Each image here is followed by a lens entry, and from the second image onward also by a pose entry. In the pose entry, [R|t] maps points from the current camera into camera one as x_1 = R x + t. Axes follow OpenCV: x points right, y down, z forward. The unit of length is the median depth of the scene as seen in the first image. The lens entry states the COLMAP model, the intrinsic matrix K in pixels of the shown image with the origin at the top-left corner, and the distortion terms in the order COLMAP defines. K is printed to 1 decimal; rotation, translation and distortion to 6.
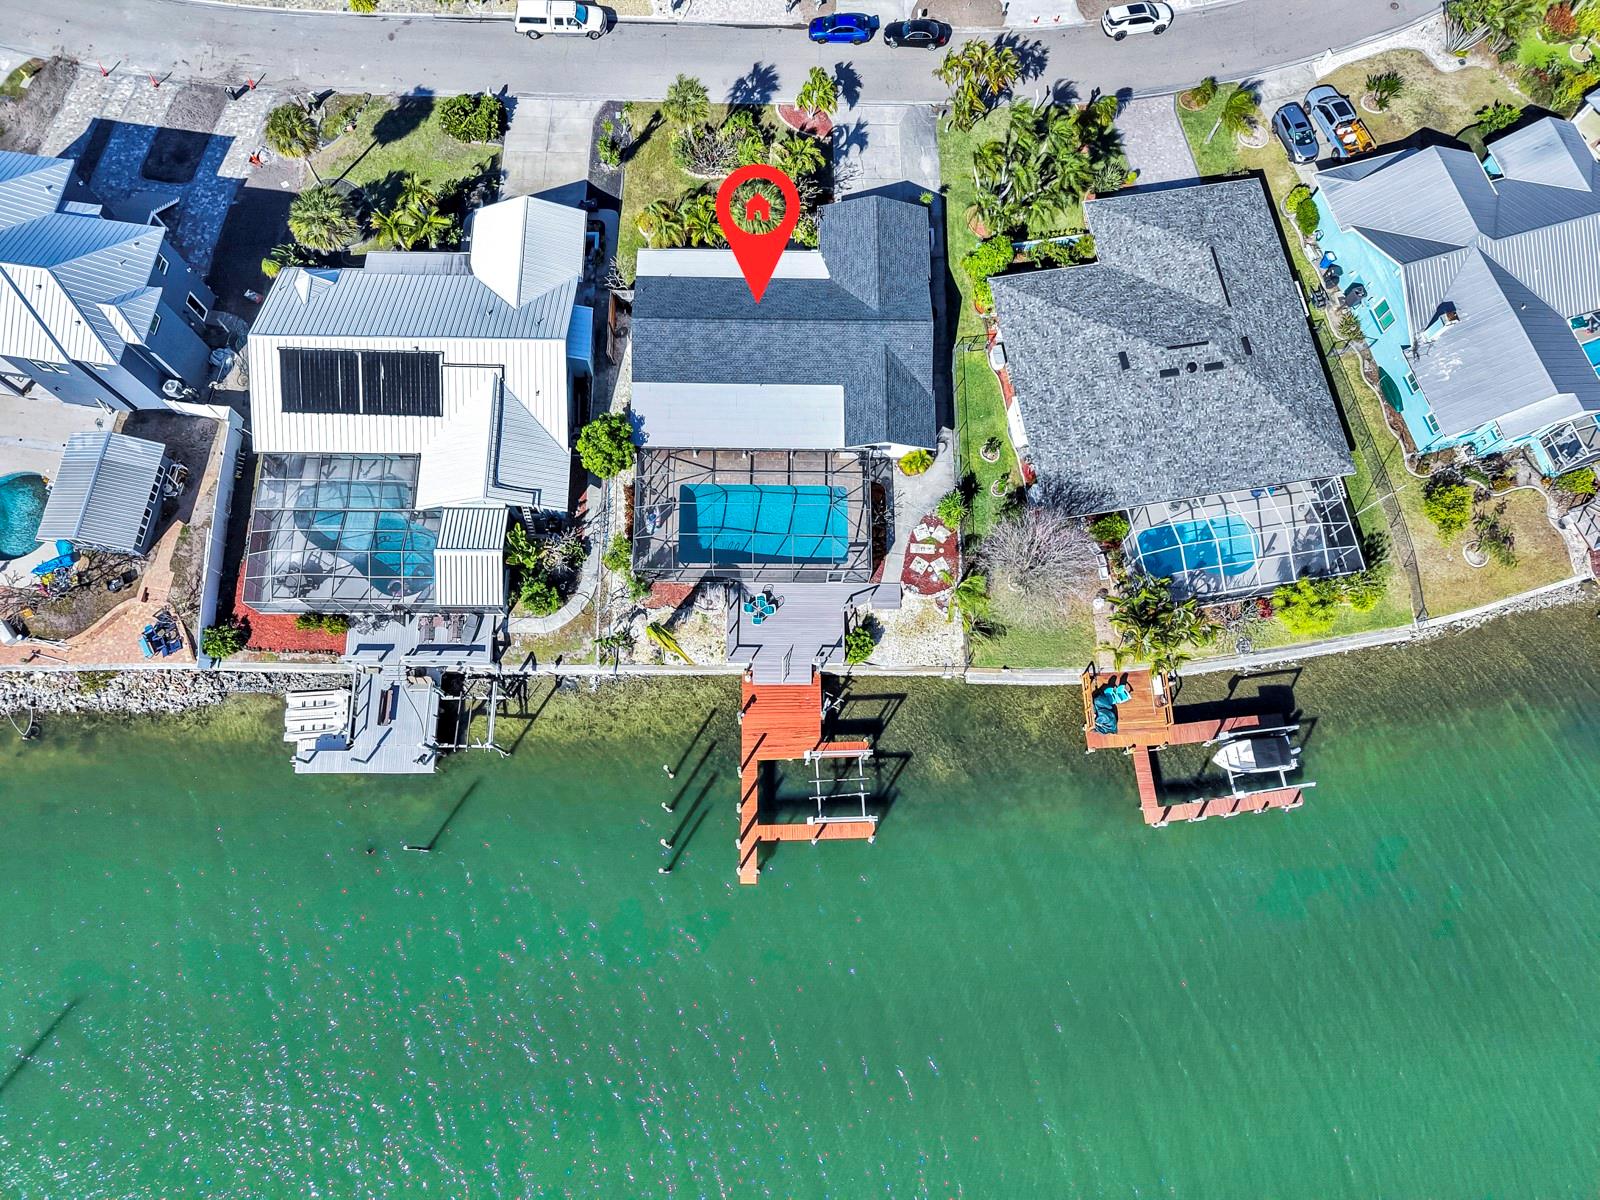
lens RADIAL K [[1084.5, 0, 800.0], [0, 1084.5, 600.0], [0, 0, 1]] dist [0.005729, -0.003106]
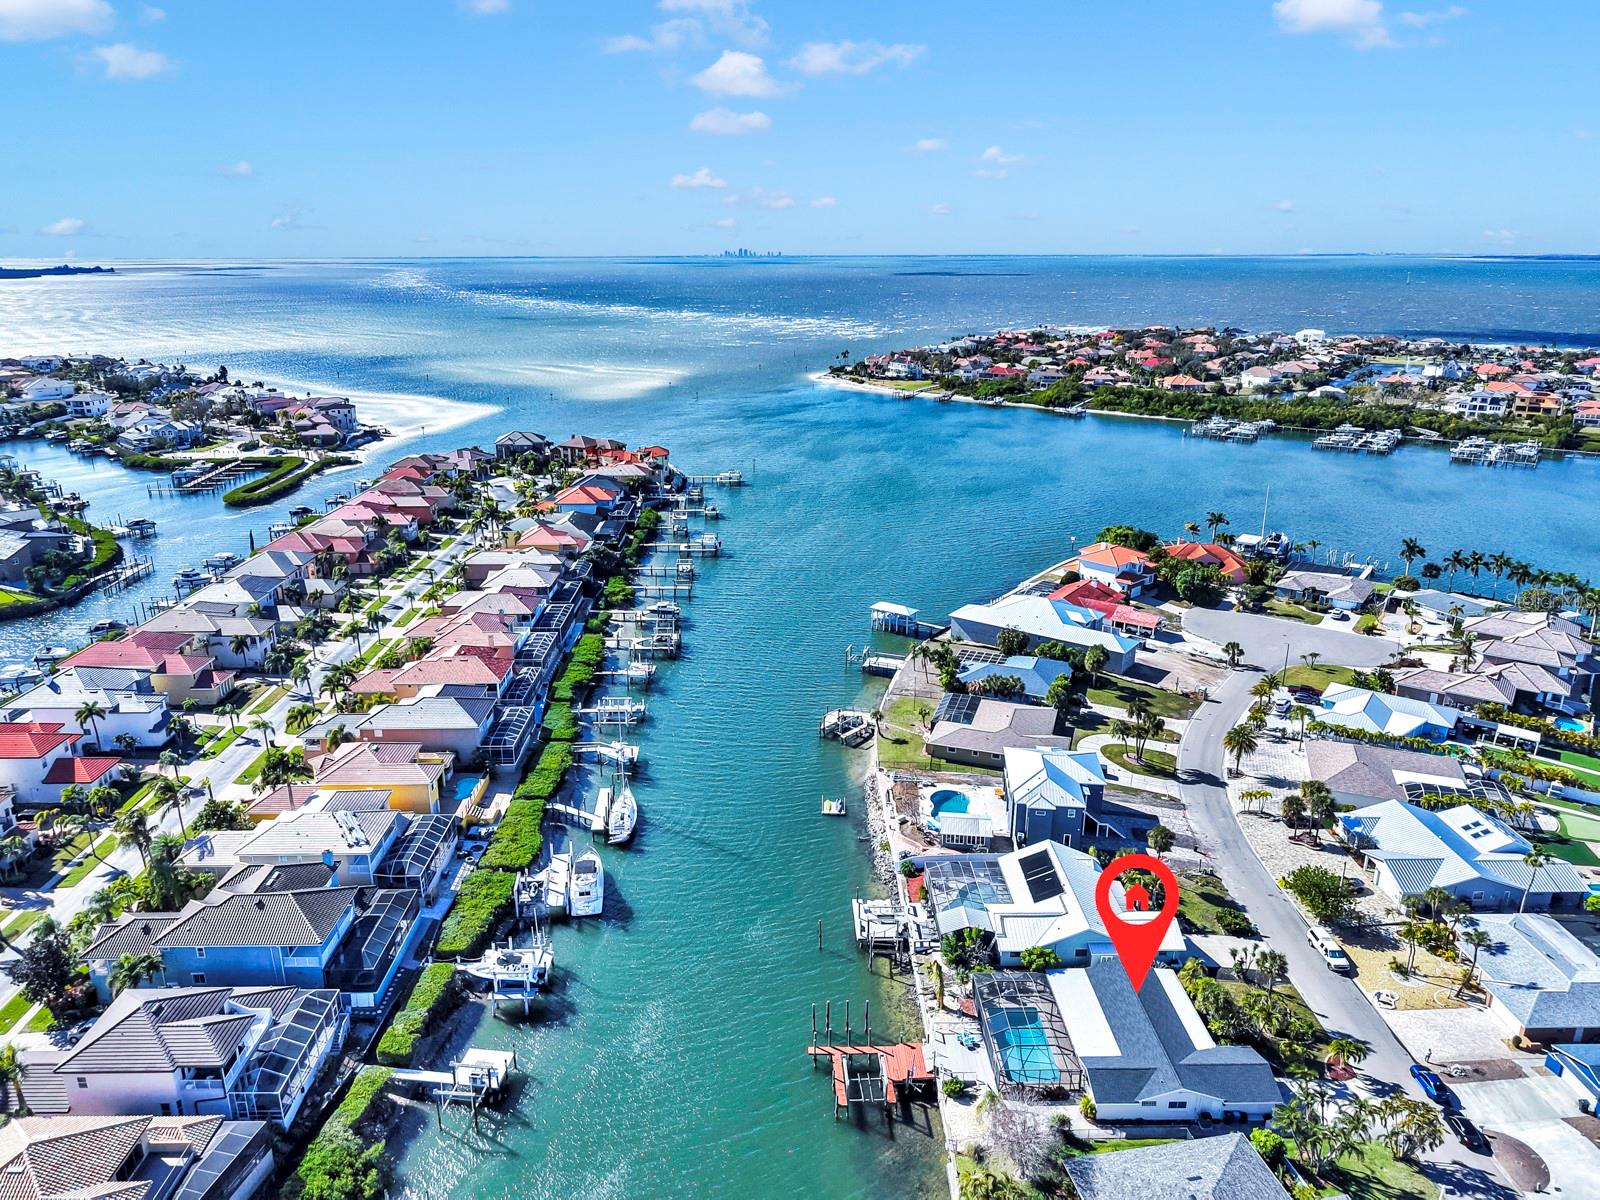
lens RADIAL K [[1084.5, 0, 800.0], [0, 1084.5, 600.0], [0, 0, 1]] dist [0.005729, -0.003106]
pose [[0.018492, 0.277684, -0.960495, 1.351504], [-0.961458, 0.268522, 0.059120, -0.024987], [0.274331, 0.922382, 0.271947, -0.141737]]
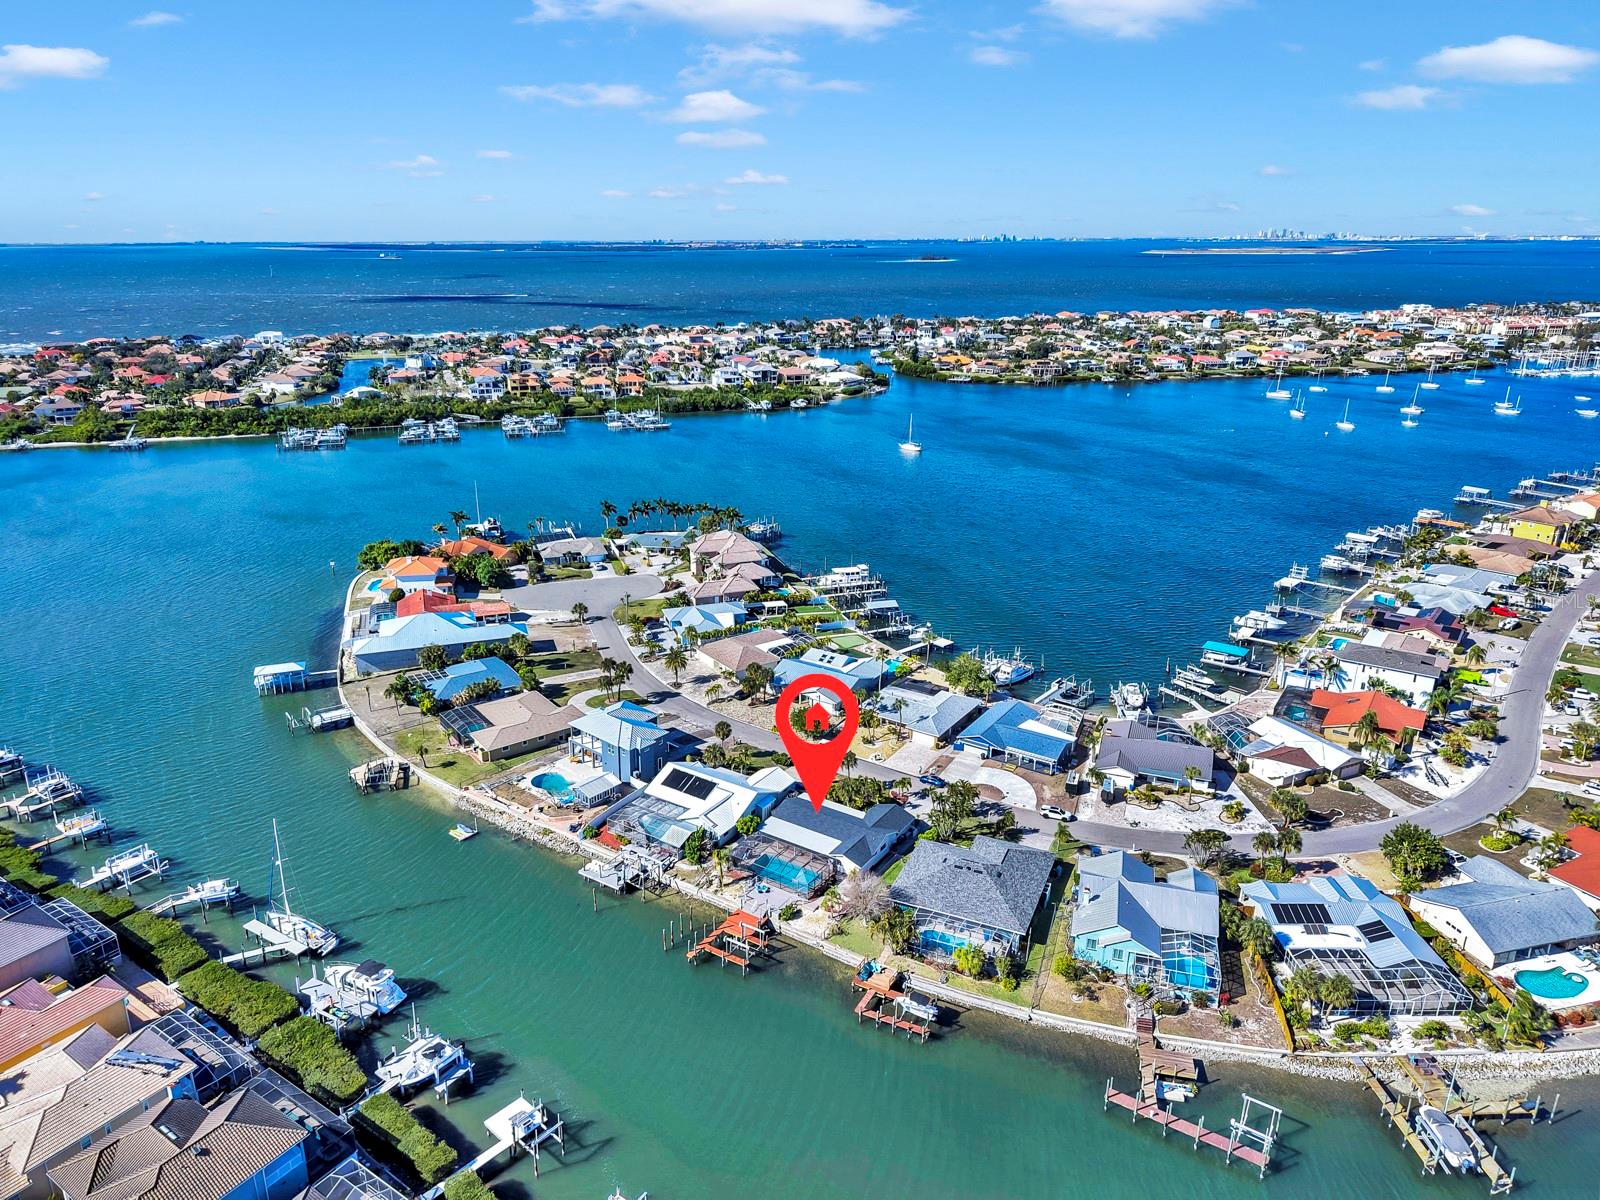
lens RADIAL K [[1045.6, 0, 800.0], [0, 1045.6, 600.0], [0, 0, 1]] dist [0.039227, -0.001740]
pose [[0.830286, 0.148926, -0.537071, 1.169908], [-0.527246, 0.522234, -0.670286, 1.168407], [0.180654, 0.839698, 0.512125, -0.696130]]
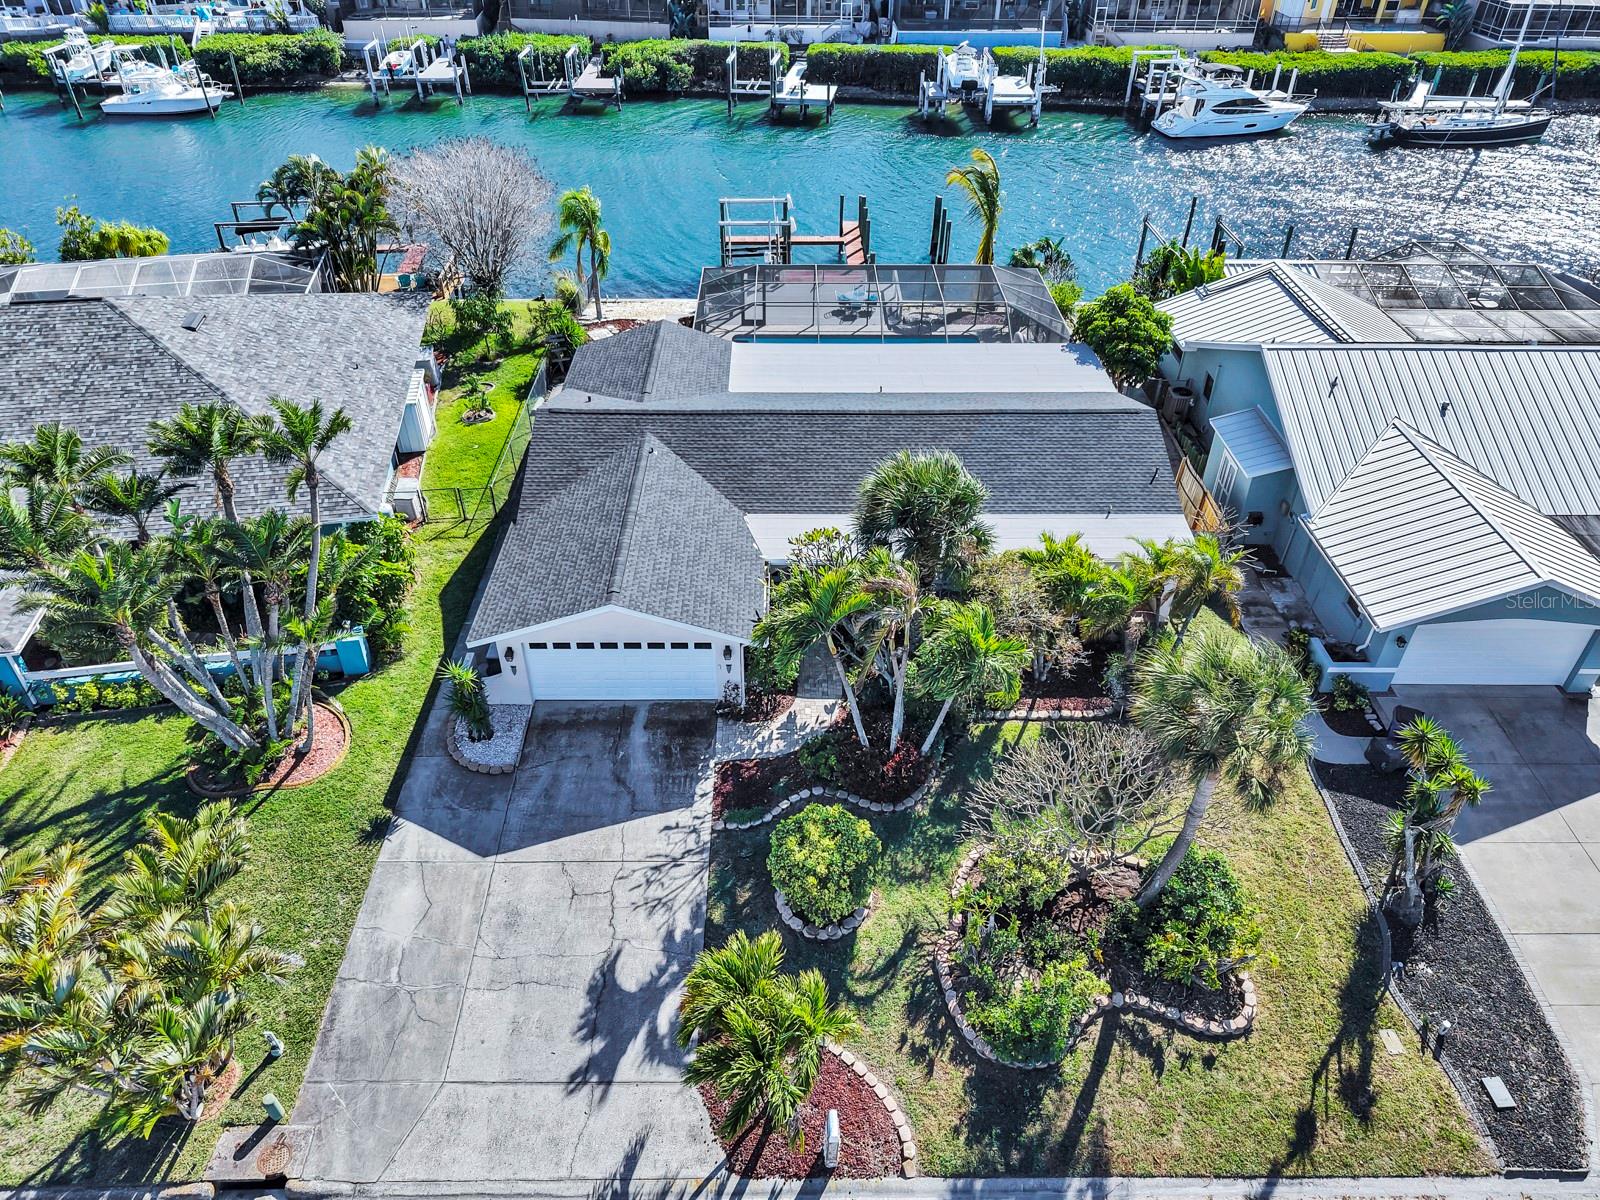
lens RADIAL K [[1084.5, 0, 800.0], [0, 1084.5, 600.0], [0, 0, 1]] dist [0.005729, -0.003106]
pose [[-0.999407, -0.022193, -0.026338, 0.015582], [-0.016798, -0.353525, 0.935274, -0.714394], [-0.030068, 0.935162, 0.352943, 0.875387]]
